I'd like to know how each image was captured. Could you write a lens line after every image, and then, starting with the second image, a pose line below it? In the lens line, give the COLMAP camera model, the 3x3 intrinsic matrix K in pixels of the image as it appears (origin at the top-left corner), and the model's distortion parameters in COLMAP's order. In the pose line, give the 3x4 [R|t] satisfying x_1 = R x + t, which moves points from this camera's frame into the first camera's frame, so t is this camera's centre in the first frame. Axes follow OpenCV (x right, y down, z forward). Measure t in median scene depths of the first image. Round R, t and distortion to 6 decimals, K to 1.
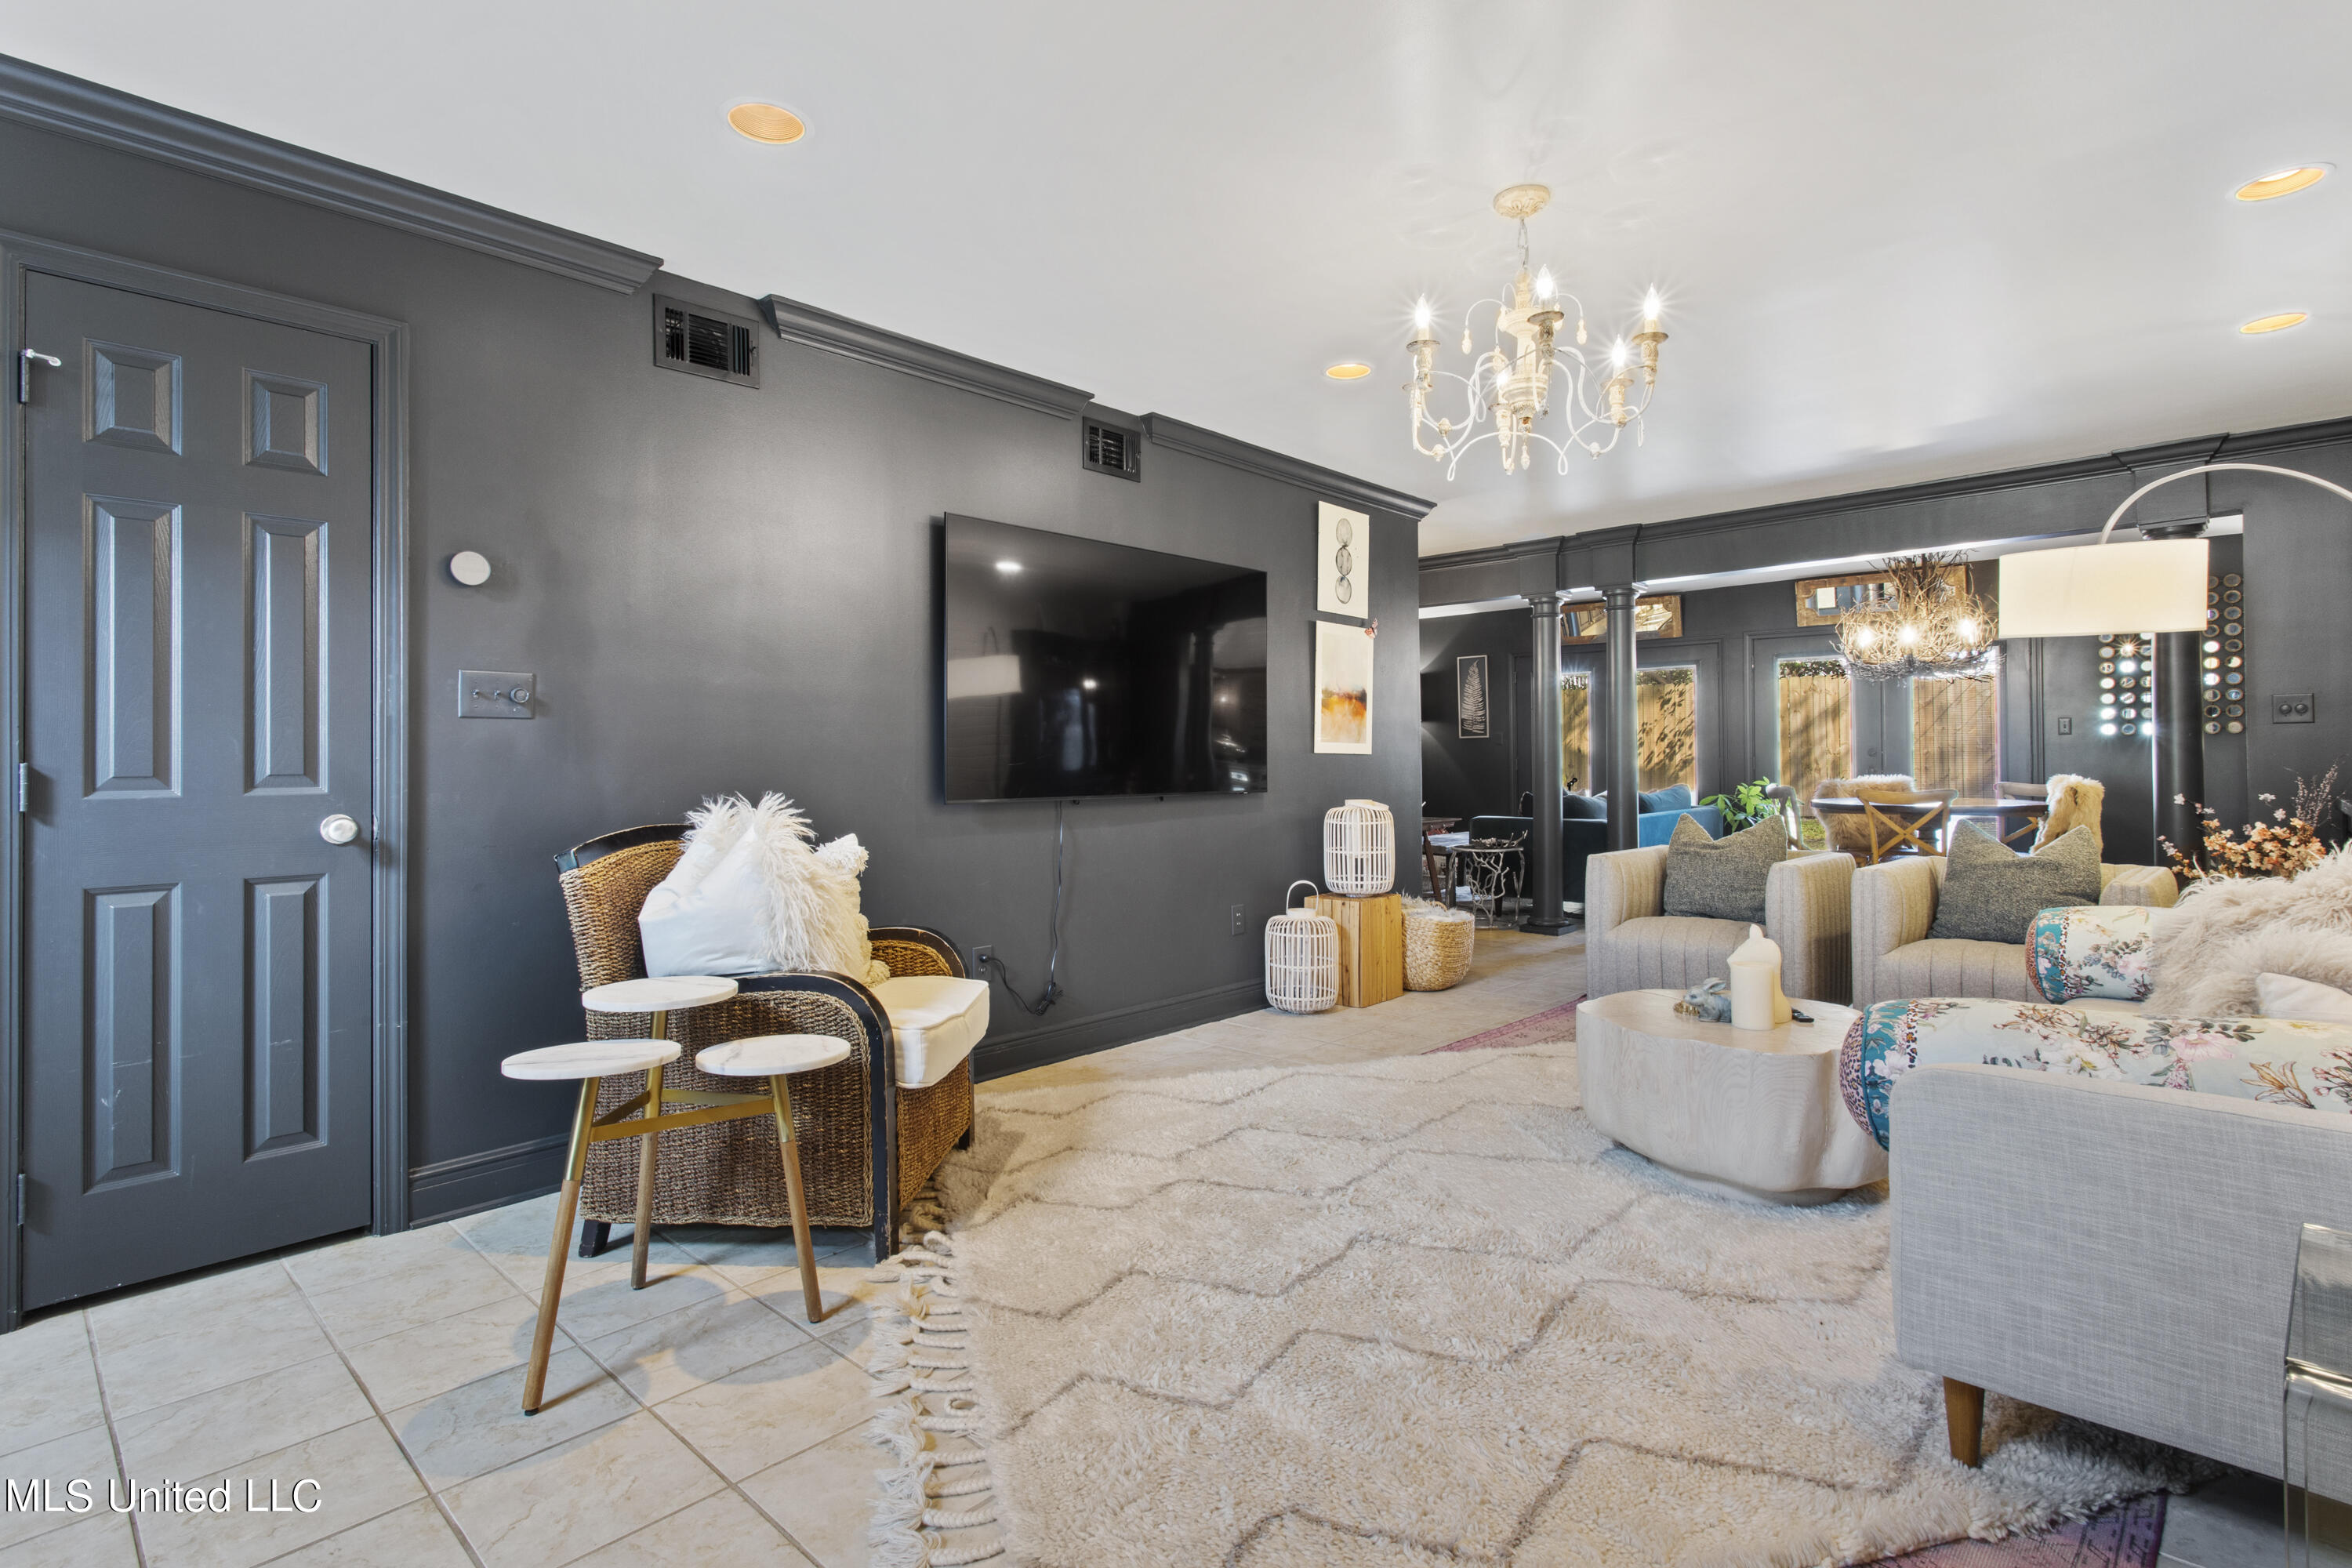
lens RADIAL K [[1138.6, 0, 1181.3], [0, 1138.6, 749.5], [0, 0, 1]] dist [-0.001526, 0.000948]
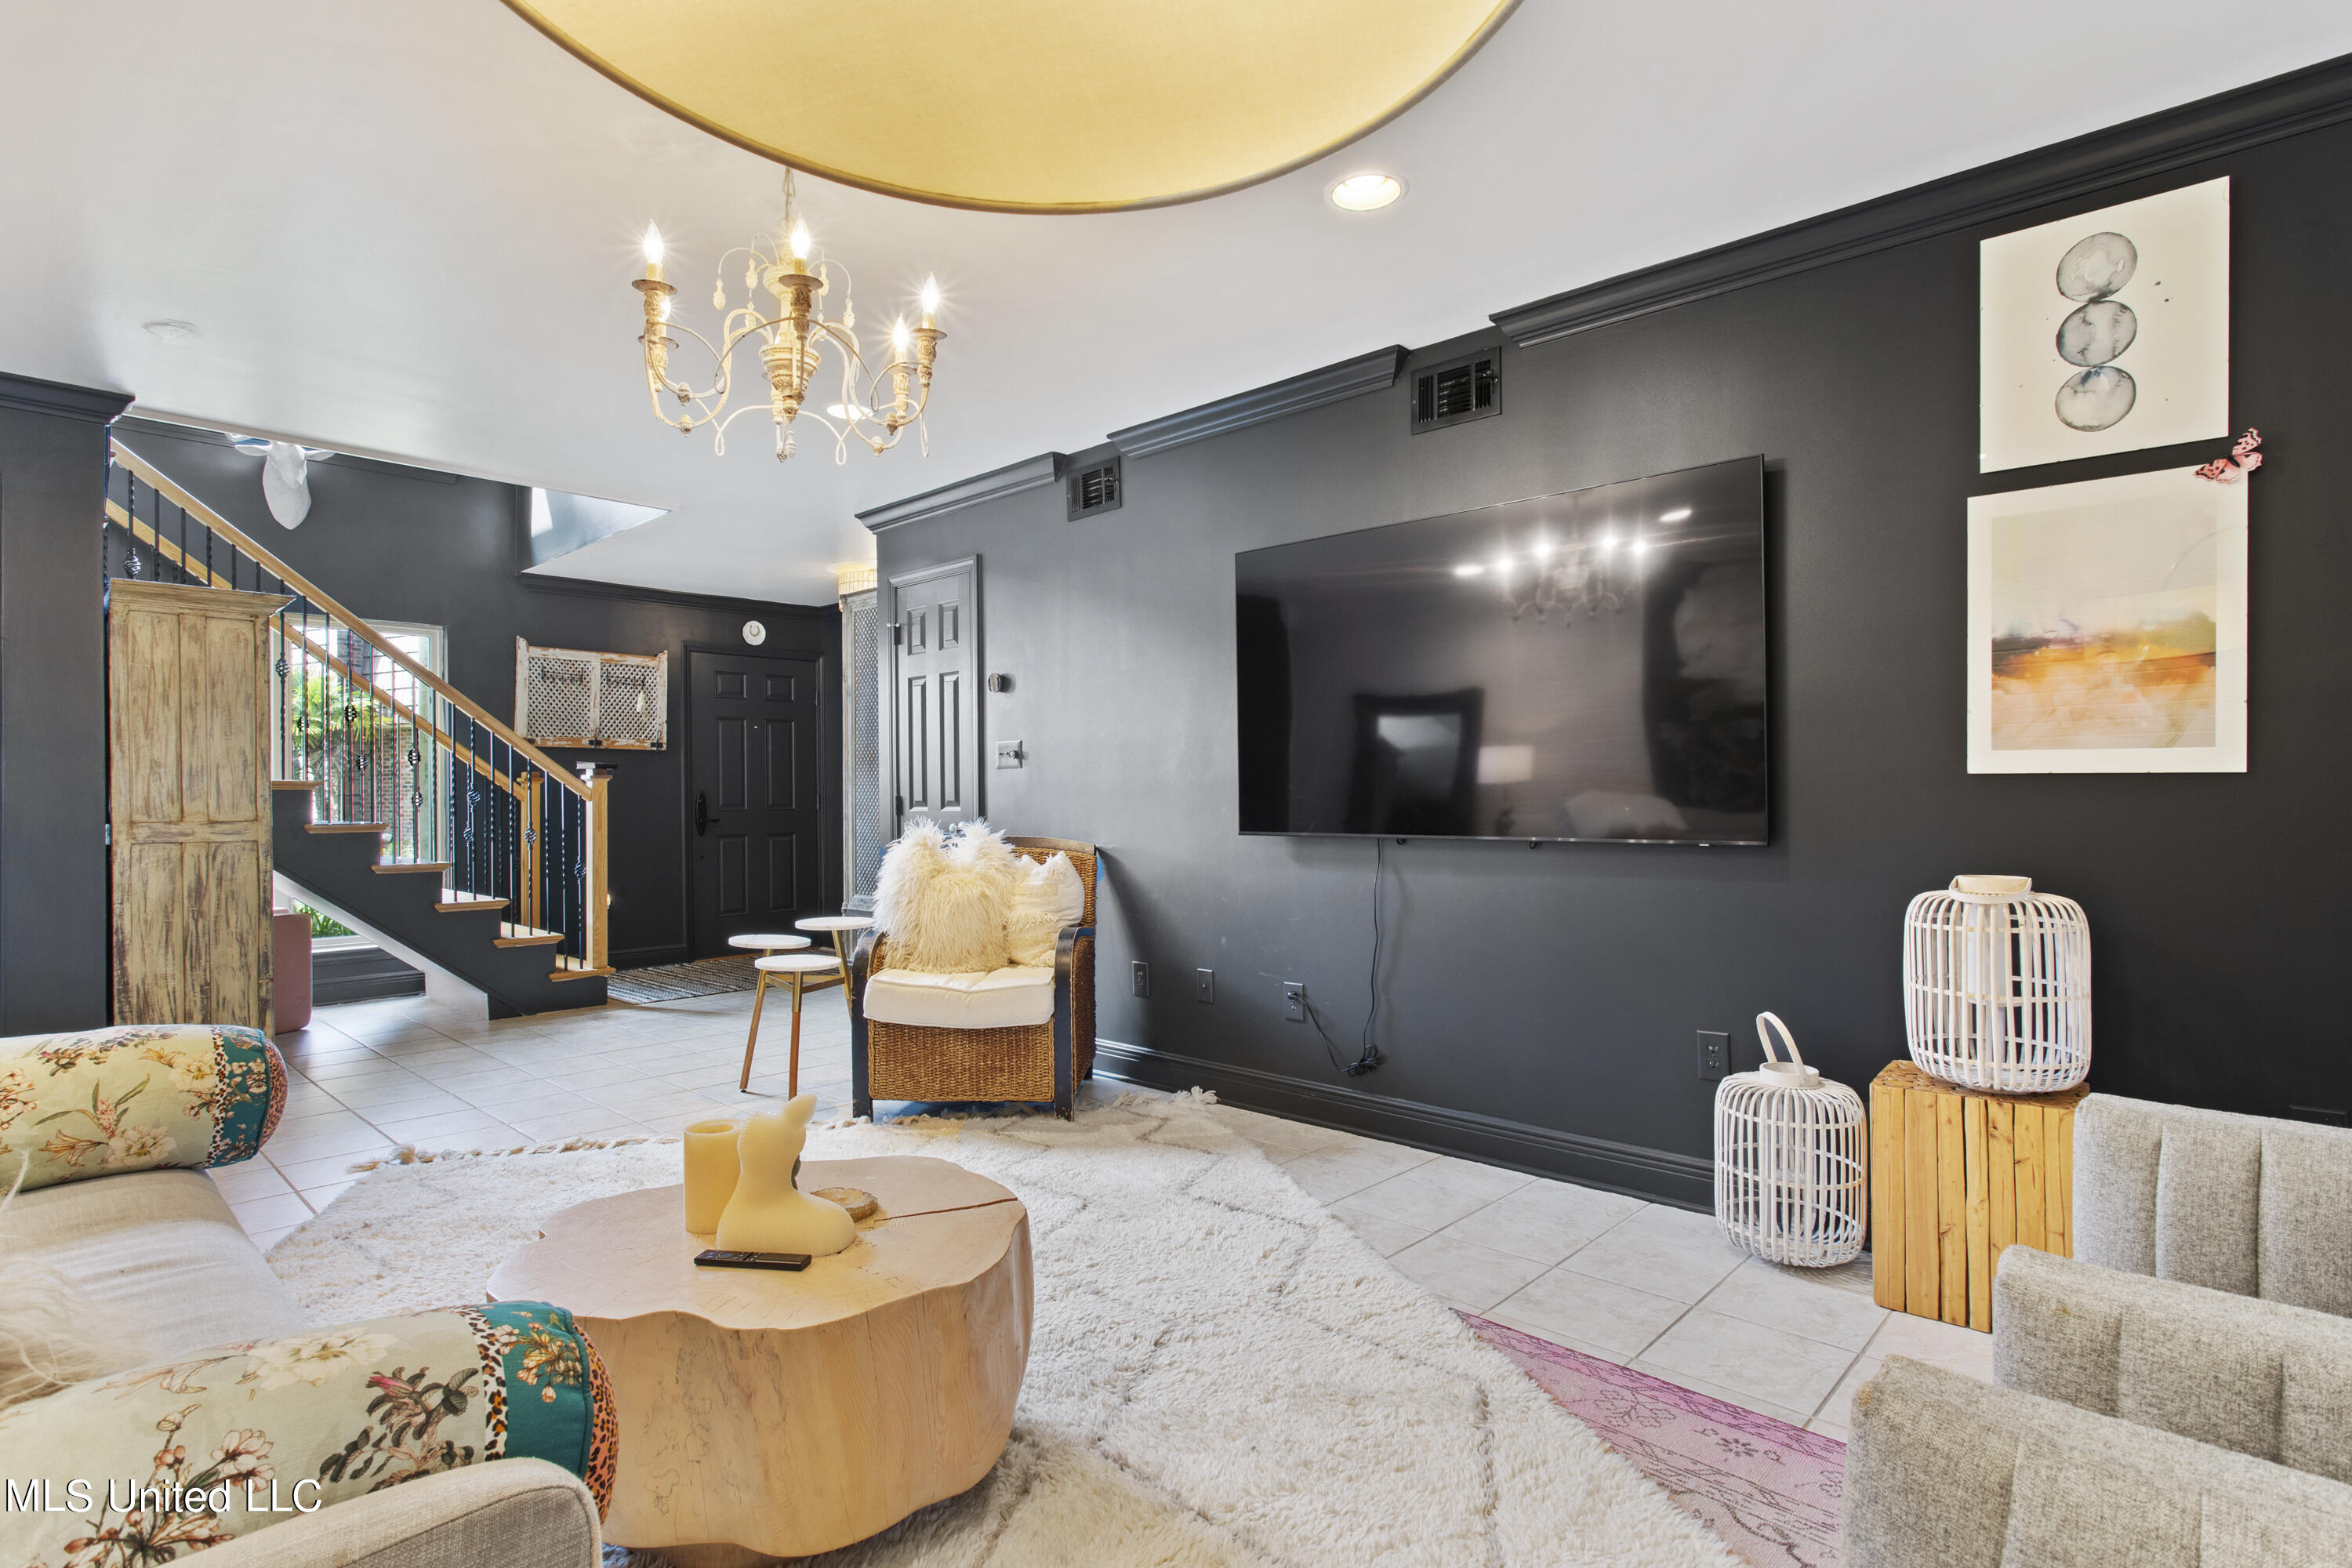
lens RADIAL K [[1171.4, 0, 1176.0], [0, 1171.4, 784.0], [0, 0, 1]] dist [-0.002521, 0.000391]
pose [[0.001278, -0.000420, -0.999999, 1.054524], [0.018369, 0.999831, -0.000396, 0.002217], [0.999830, -0.018368, 0.001285, 1.147976]]
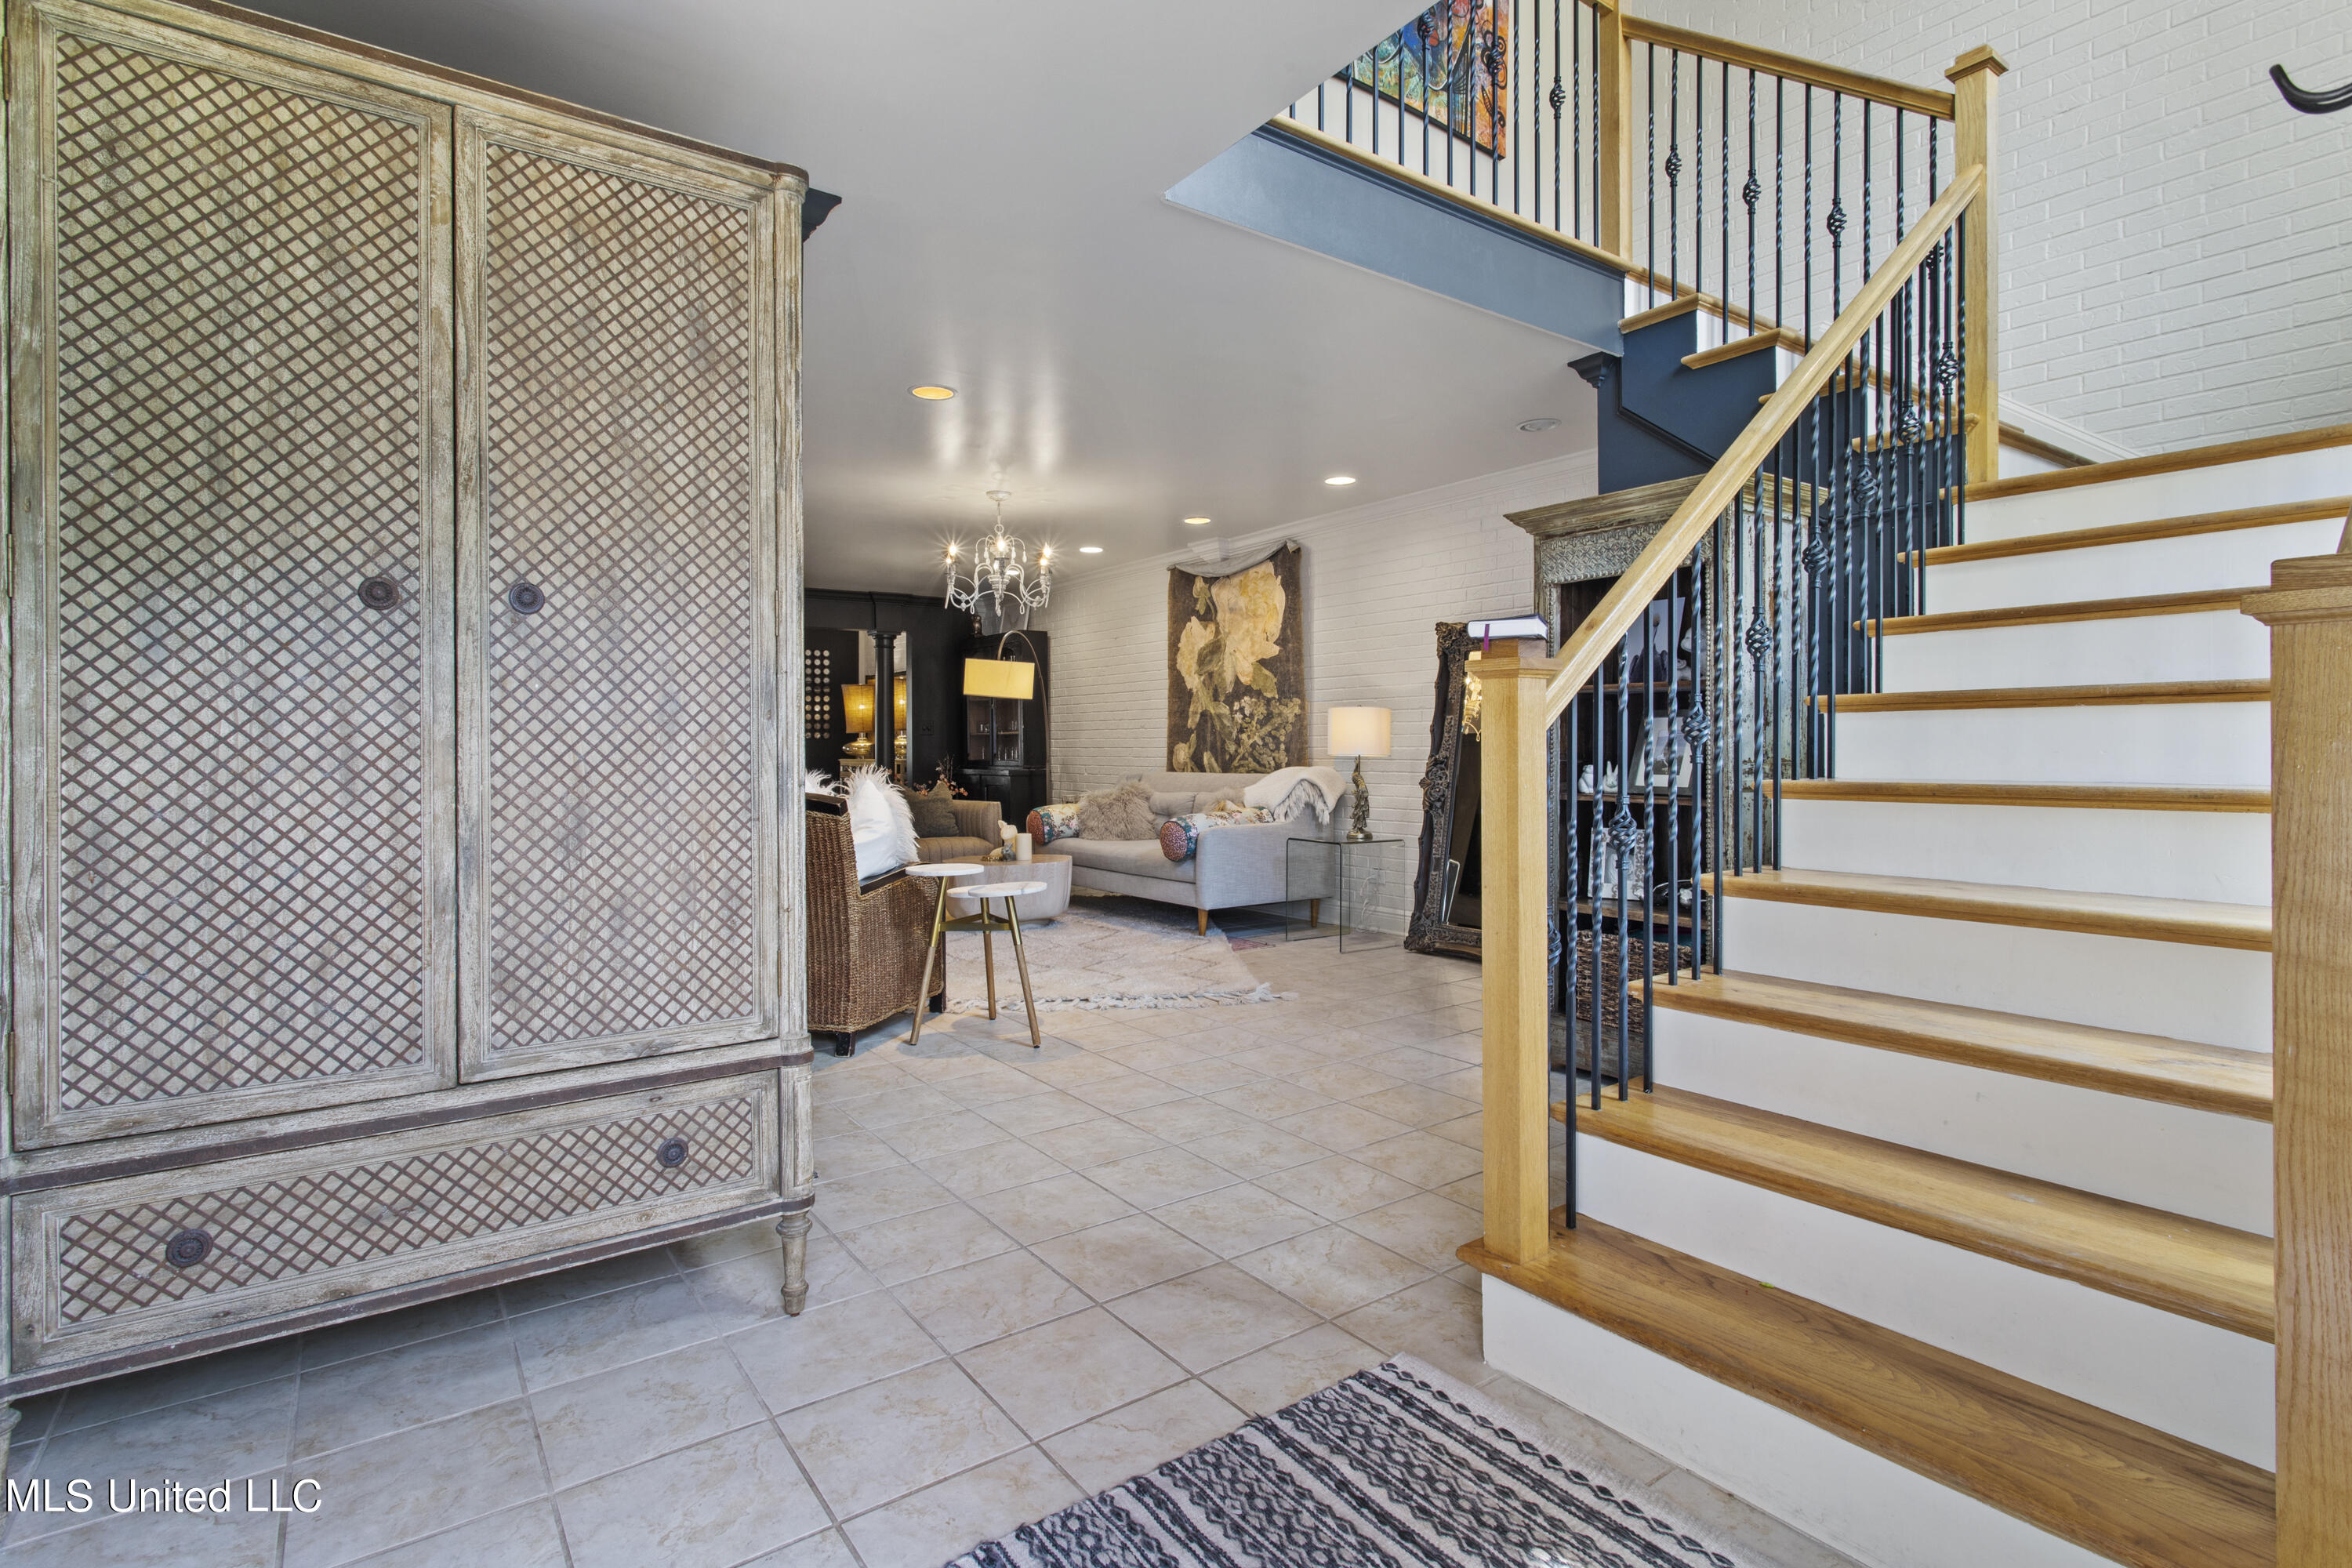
lens RADIAL K [[1138.6, 0, 1181.3], [0, 1138.6, 749.5], [0, 0, 1]] dist [-0.001526, 0.000948]
pose [[0.185280, 0.006835, 0.982662, -1.616292], [-0.006145, 0.999964, -0.005796, 0.021538], [-0.982667, -0.004965, 0.185315, 0.211614]]
